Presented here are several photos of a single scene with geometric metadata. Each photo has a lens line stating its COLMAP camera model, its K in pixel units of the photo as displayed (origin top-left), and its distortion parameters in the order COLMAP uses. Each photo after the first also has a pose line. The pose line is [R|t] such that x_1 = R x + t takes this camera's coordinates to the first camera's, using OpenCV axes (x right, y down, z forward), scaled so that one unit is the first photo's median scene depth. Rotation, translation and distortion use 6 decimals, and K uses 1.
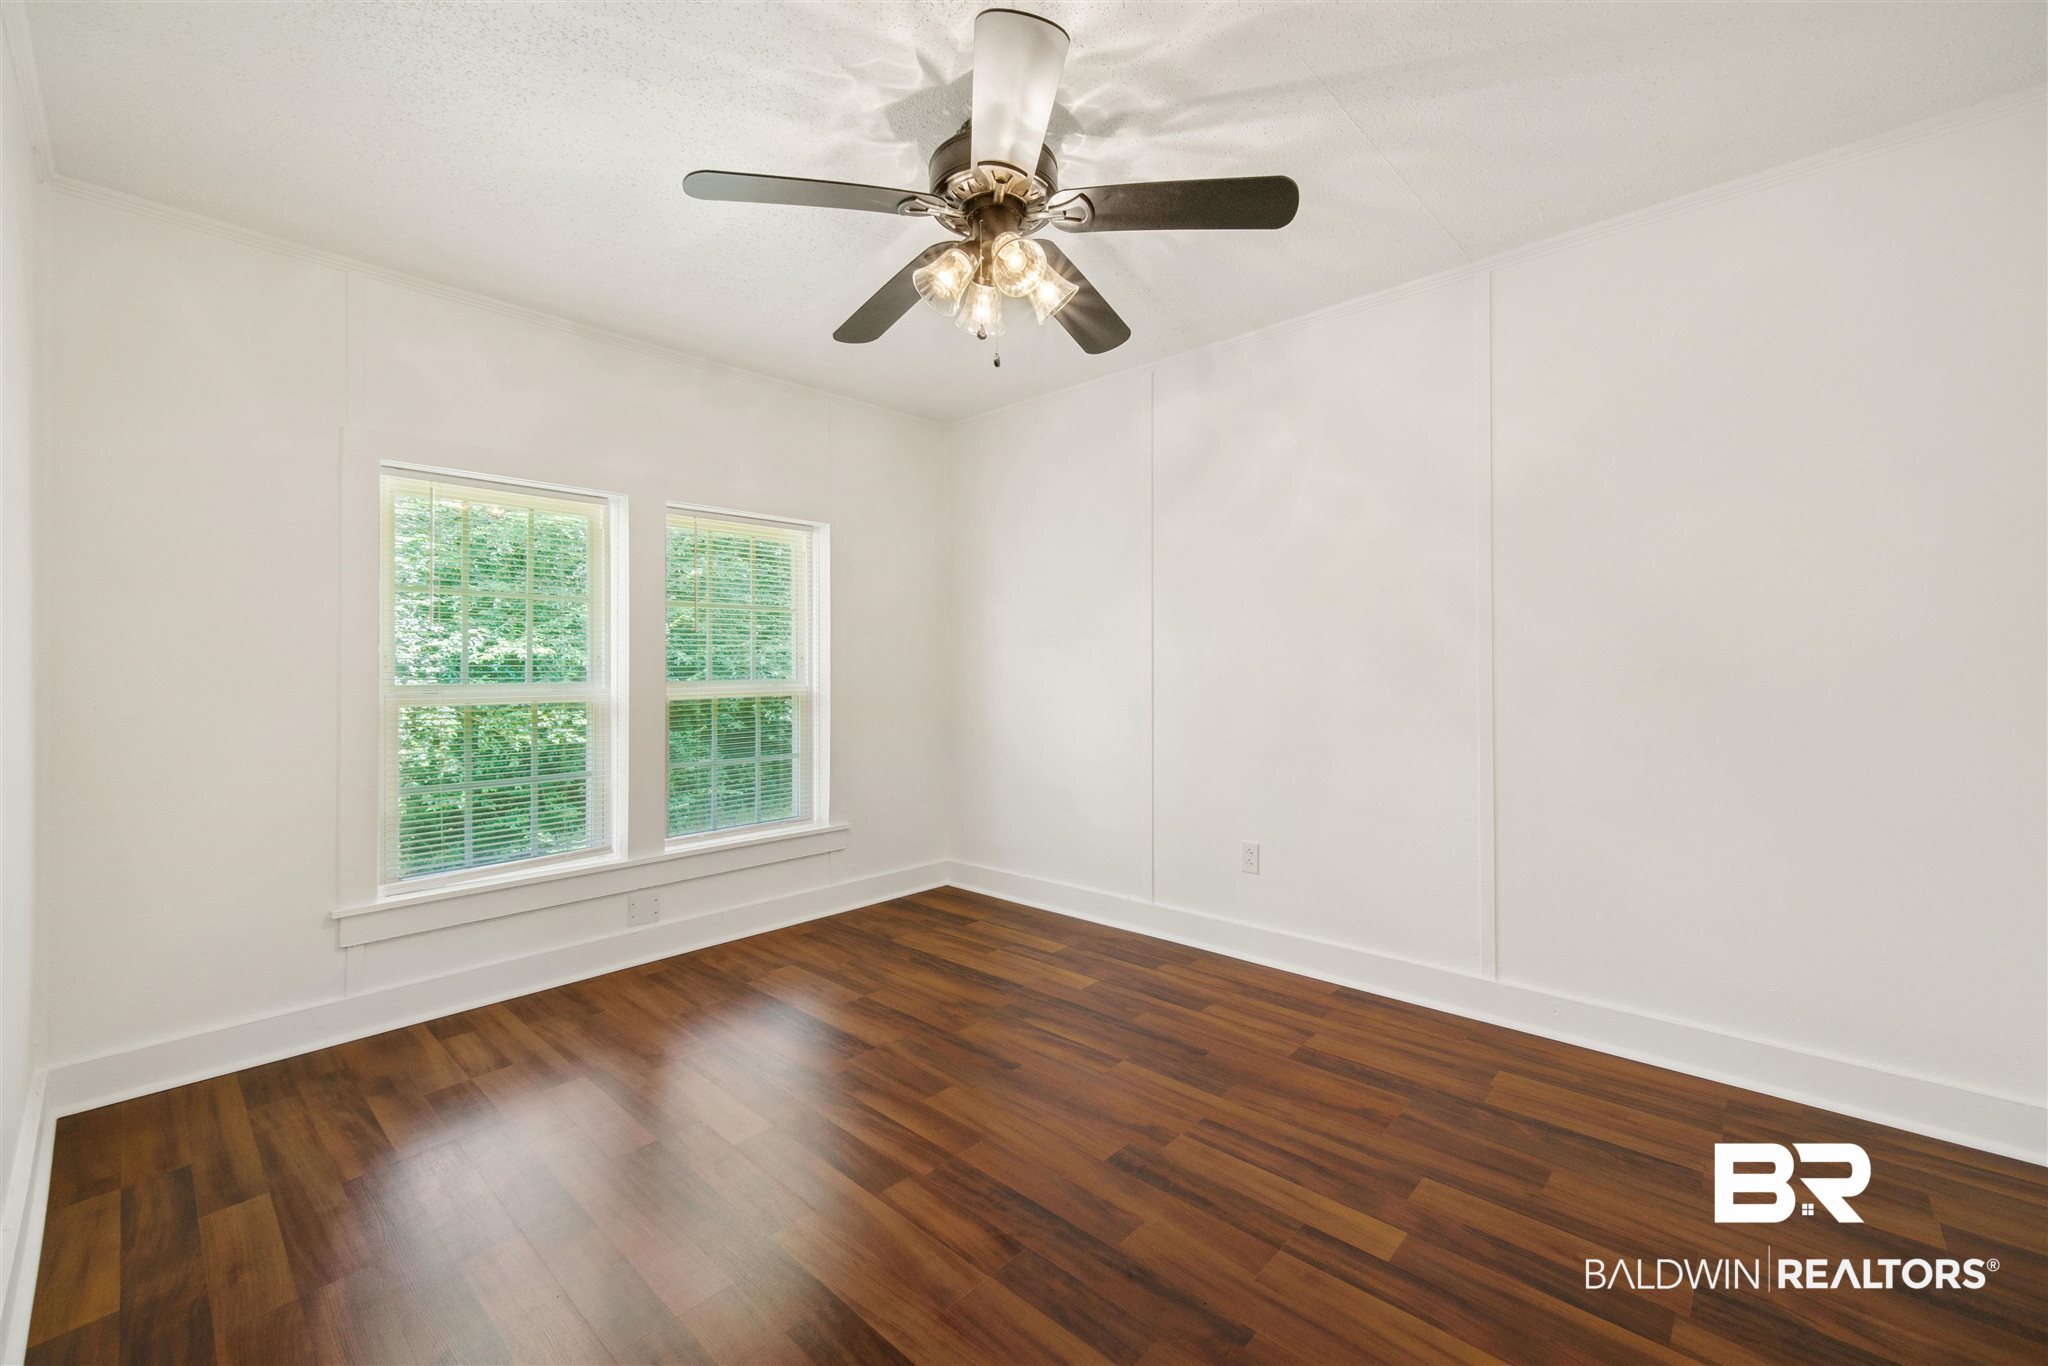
lens RADIAL K [[836.0, 0, 1022.0], [0, 836.0, 674.5], [0, 0, 1]] dist [0.000796, 0.000065]
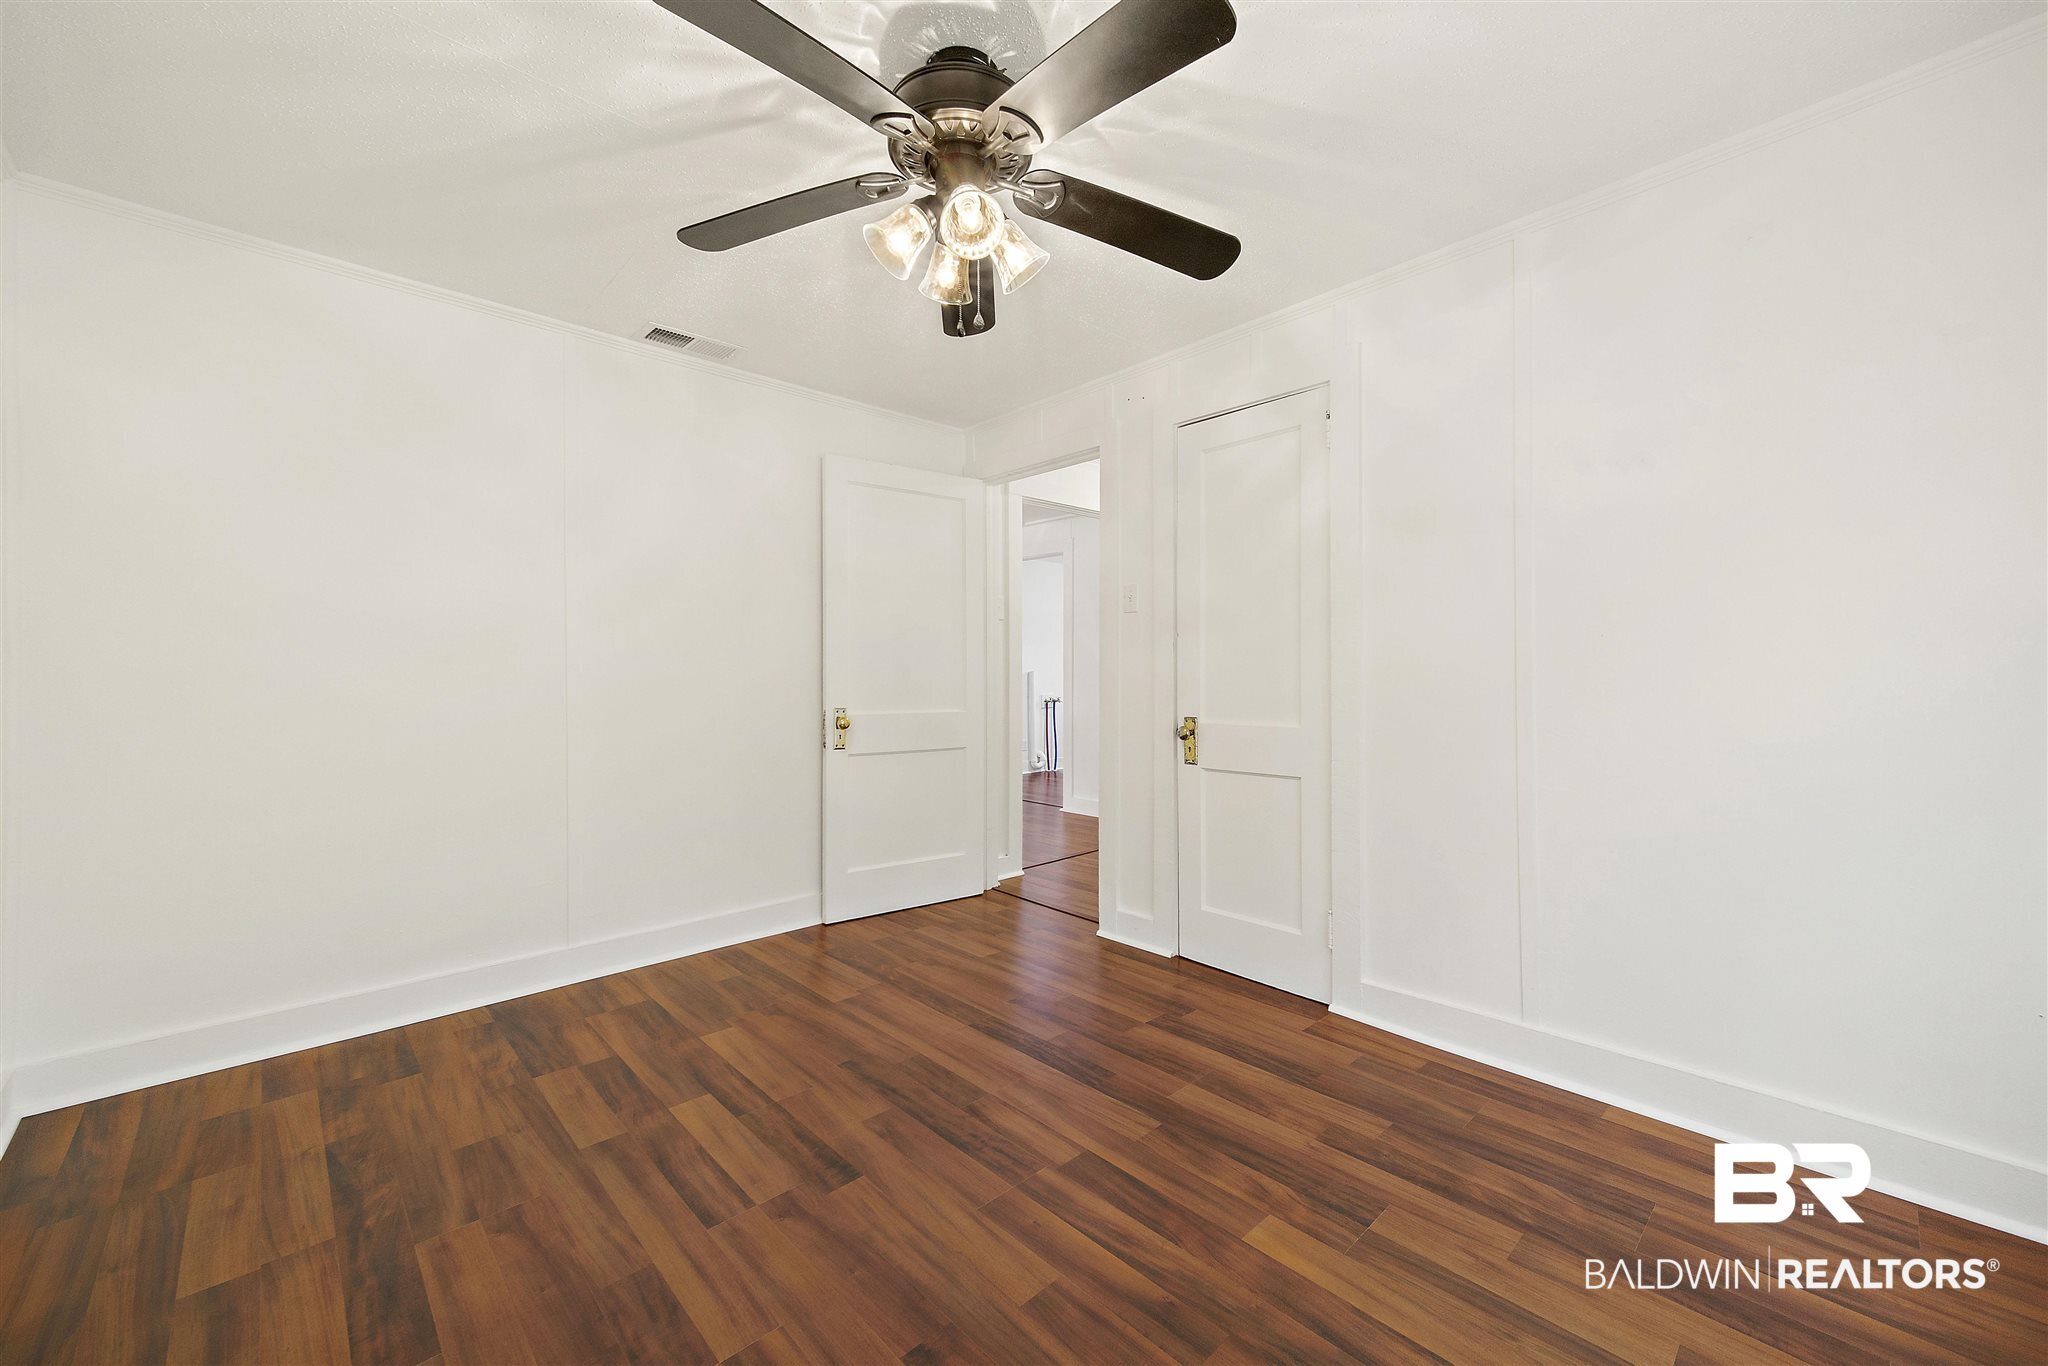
lens RADIAL K [[813.8, 0, 1019.9], [0, 813.8, 684.8], [0, 0, 1]] dist [0.013706, 0.000252]
pose [[-0.997660, 0.007284, 0.067981, -0.159933], [0.008319, 0.999854, 0.014950, -0.006892], [-0.067862, 0.015481, -0.997575, 2.006213]]
